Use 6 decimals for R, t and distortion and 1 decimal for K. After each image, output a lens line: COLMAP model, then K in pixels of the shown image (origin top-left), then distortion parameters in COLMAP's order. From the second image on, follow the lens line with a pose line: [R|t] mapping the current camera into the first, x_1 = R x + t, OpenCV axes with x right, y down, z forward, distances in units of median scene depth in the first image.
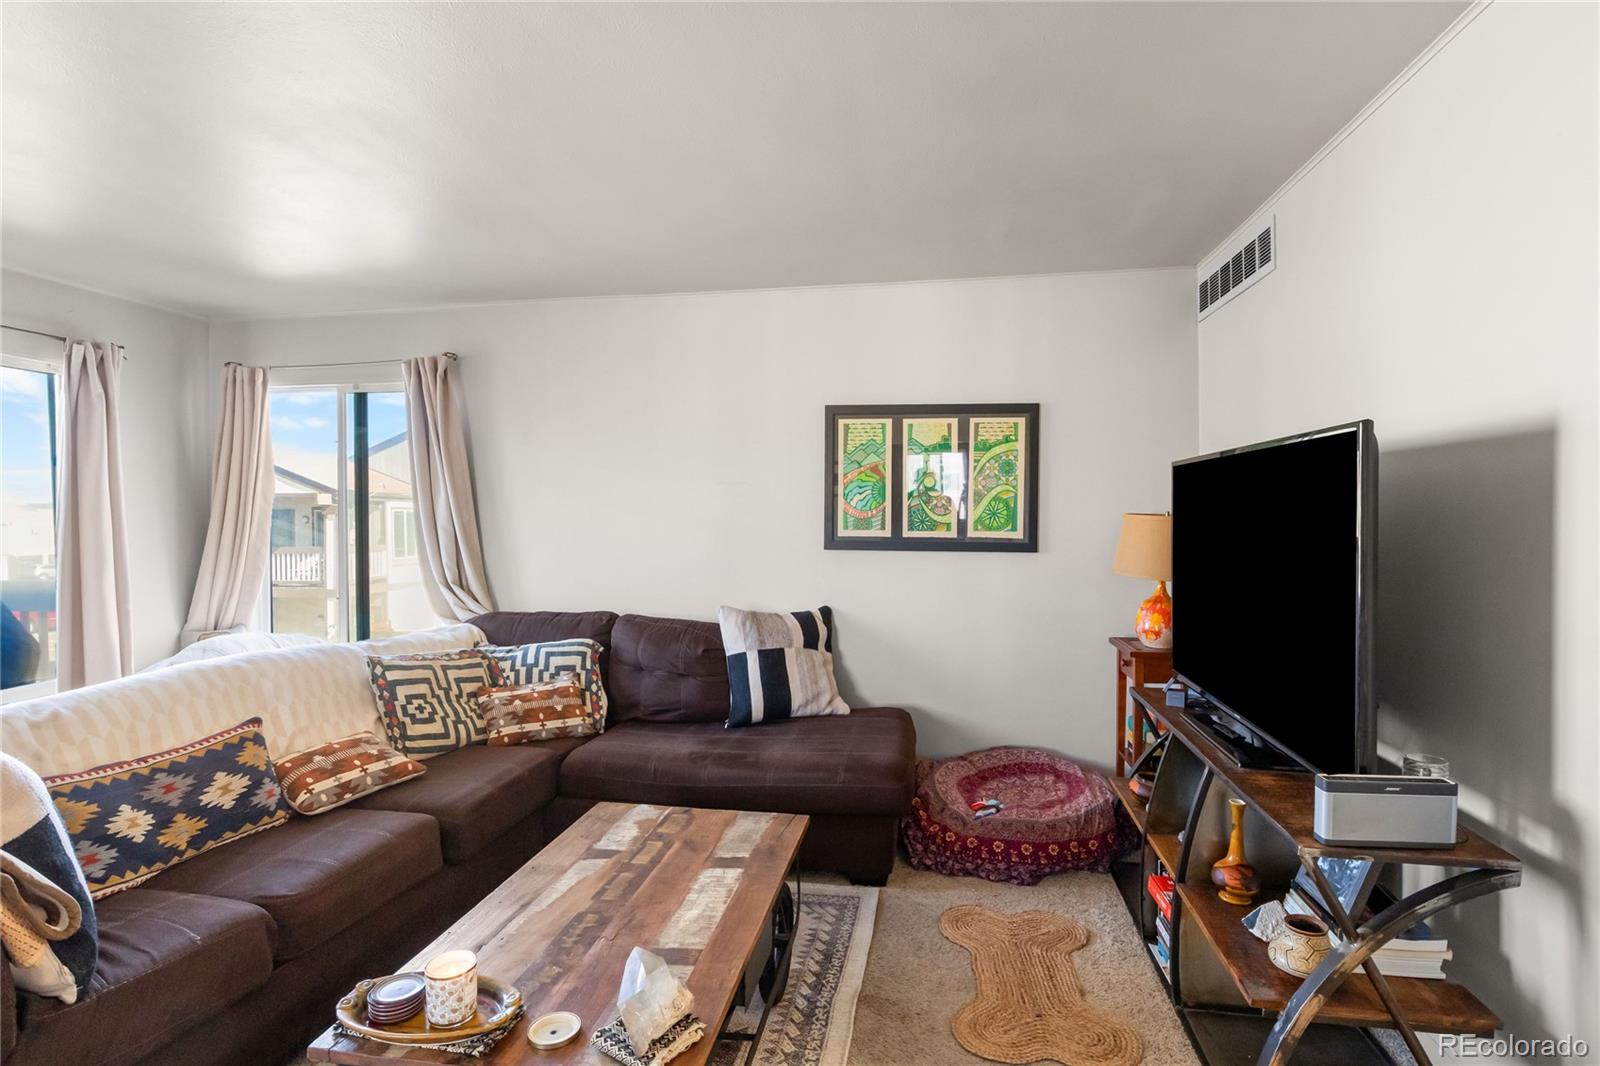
lens RADIAL K [[825.9, 0, 805.6], [0, 825.9, 542.5], [0, 0, 1]] dist [-0.002750, -0.000602]
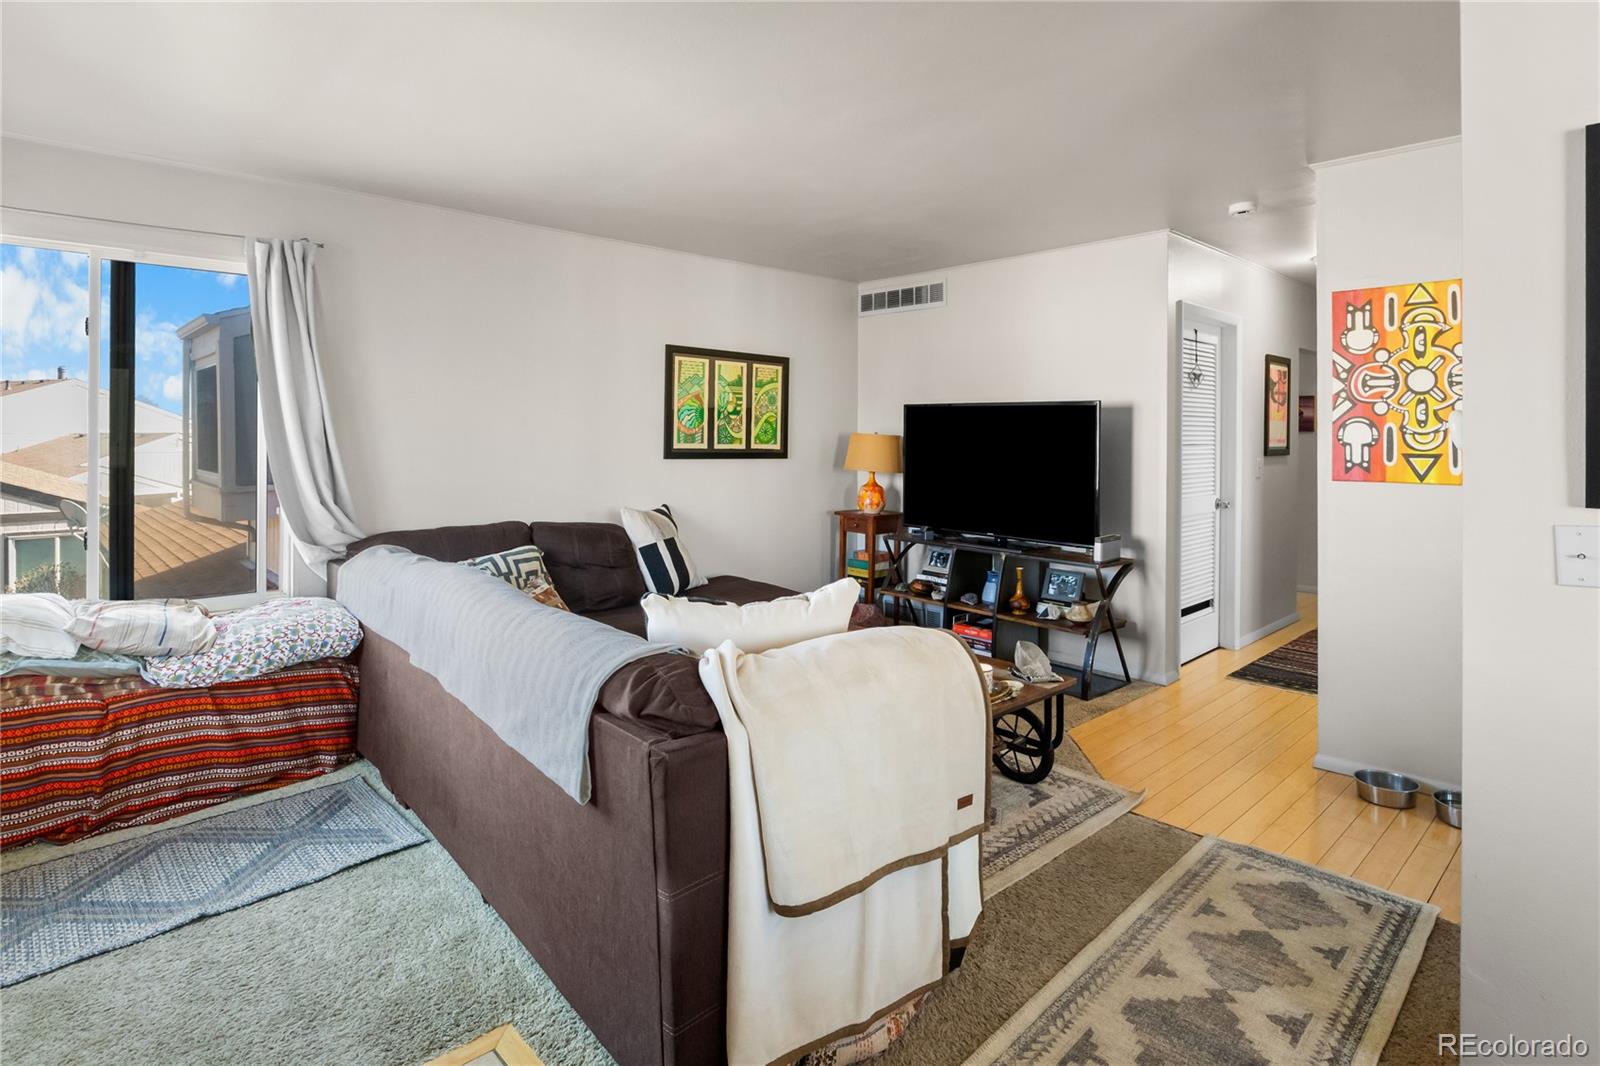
lens RADIAL K [[825.9, 0, 815.2], [0, 825.9, 525.8], [0, 0, 1]] dist [-0.002750, -0.000602]
pose [[0.598450, -0.082350, 0.796917, -0.884860], [0.007257, 0.995220, 0.097392, -0.011652], [-0.801127, -0.052501, 0.596187, 0.057326]]
